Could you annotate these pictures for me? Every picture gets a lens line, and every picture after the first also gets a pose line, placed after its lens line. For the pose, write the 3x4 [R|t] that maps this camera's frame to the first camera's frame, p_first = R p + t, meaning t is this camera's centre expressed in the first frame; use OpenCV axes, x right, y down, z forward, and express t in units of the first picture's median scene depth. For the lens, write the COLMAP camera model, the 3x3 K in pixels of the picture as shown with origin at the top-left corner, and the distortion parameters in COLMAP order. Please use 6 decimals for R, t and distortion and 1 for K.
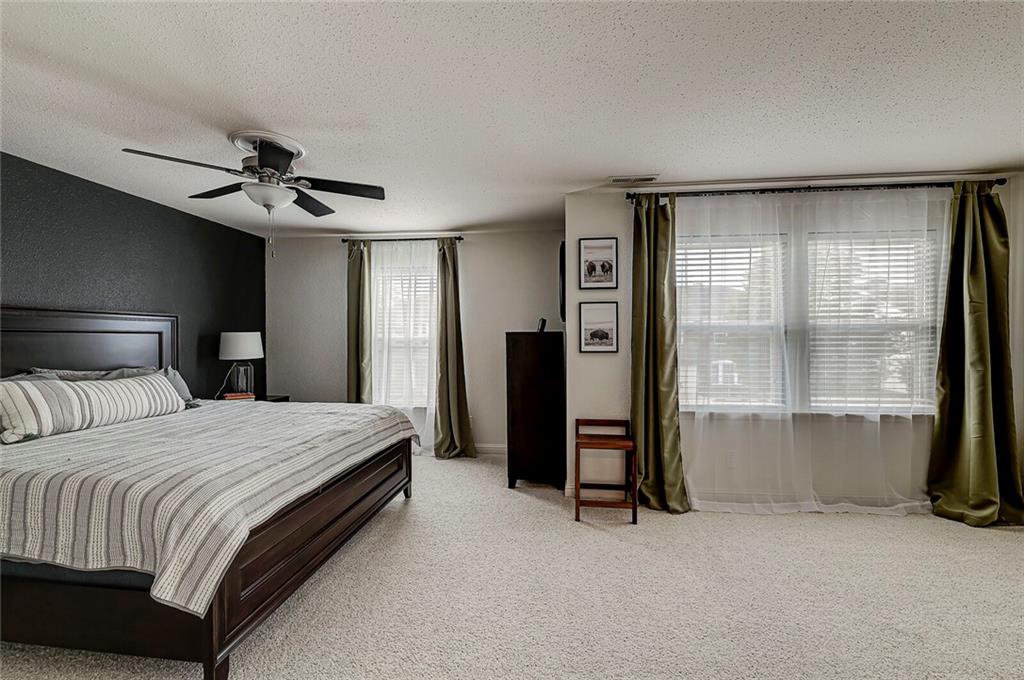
lens RADIAL K [[440.8, 0, 515.8], [0, 440.8, 337.2], [0, 0, 1]] dist [0.006743, -0.002969]
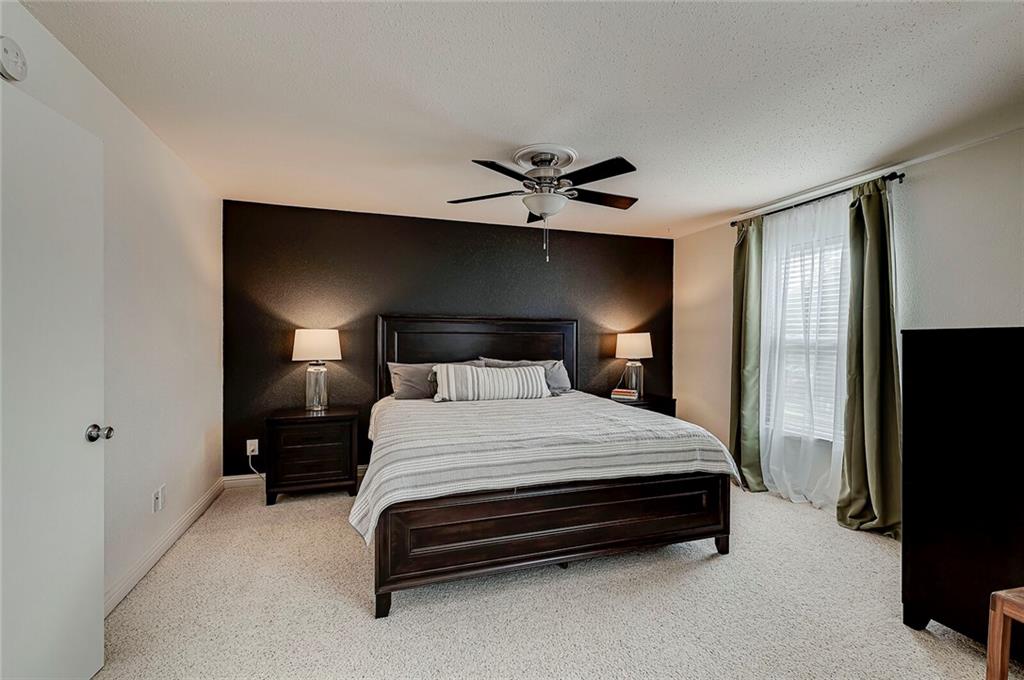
lens RADIAL K [[440.8, 0, 514.1], [0, 440.8, 339.3], [0, 0, 1]] dist [0.006743, -0.002969]
pose [[0.417085, 0.006280, -0.908846, 0.218760], [-0.004828, 0.999977, 0.004694, -0.000078], [0.908855, 0.002430, 0.417106, 0.281906]]
